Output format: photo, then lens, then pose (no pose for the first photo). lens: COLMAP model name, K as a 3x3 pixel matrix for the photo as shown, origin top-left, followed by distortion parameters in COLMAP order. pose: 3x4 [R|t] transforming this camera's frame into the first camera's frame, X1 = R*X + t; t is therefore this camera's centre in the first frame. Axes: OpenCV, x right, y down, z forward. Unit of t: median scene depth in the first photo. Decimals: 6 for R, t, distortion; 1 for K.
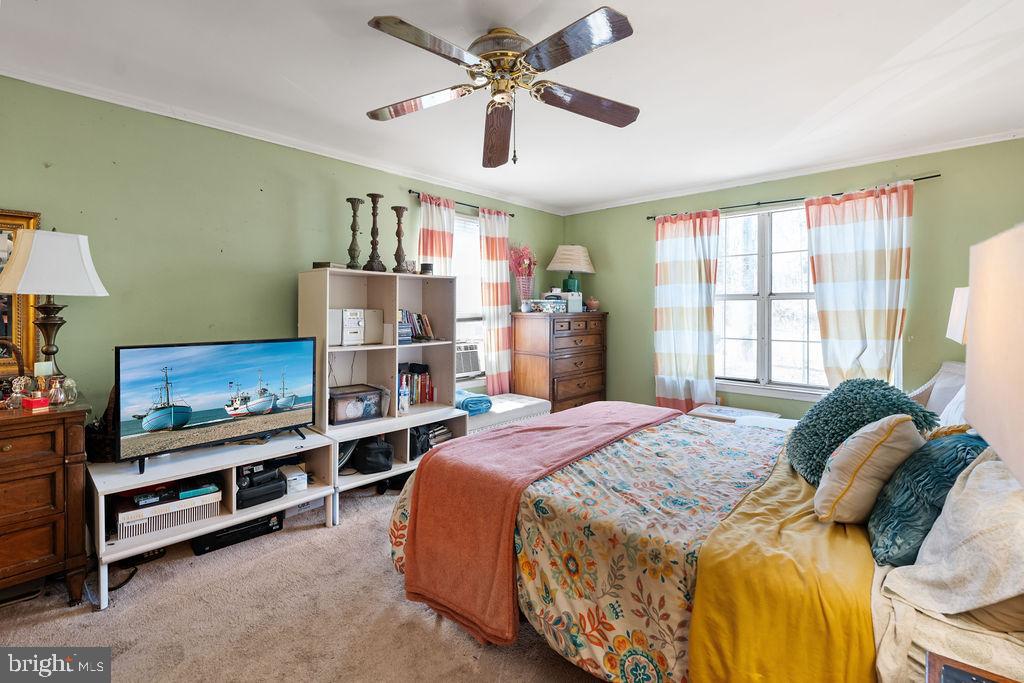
lens RADIAL K [[481.7, 0, 512.0], [0, 481.7, 315.4], [0, 0, 1]] dist [-0.000392, -0.000223]
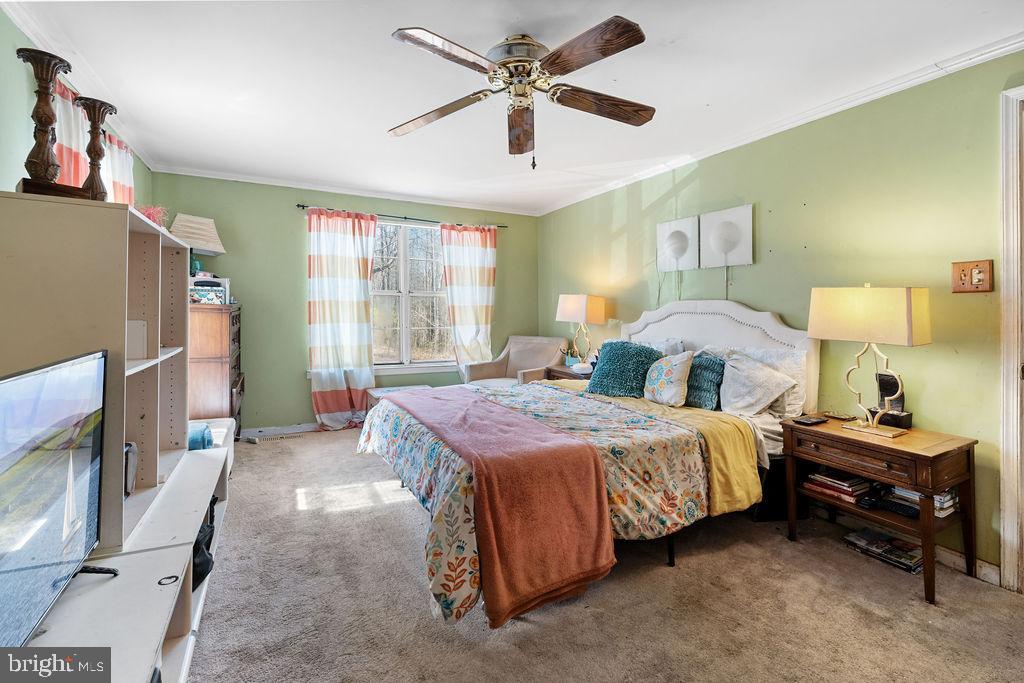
lens RADIAL K [[464.6, 0, 511.6], [0, 464.6, 309.1], [0, 0, 1]] dist [-0.000434, -0.000167]
pose [[0.320627, 0.004419, 0.947195, -0.625804], [-0.001784, 0.999990, -0.004062, 0.005776], [-0.947204, -0.000387, 0.320632, 0.433771]]
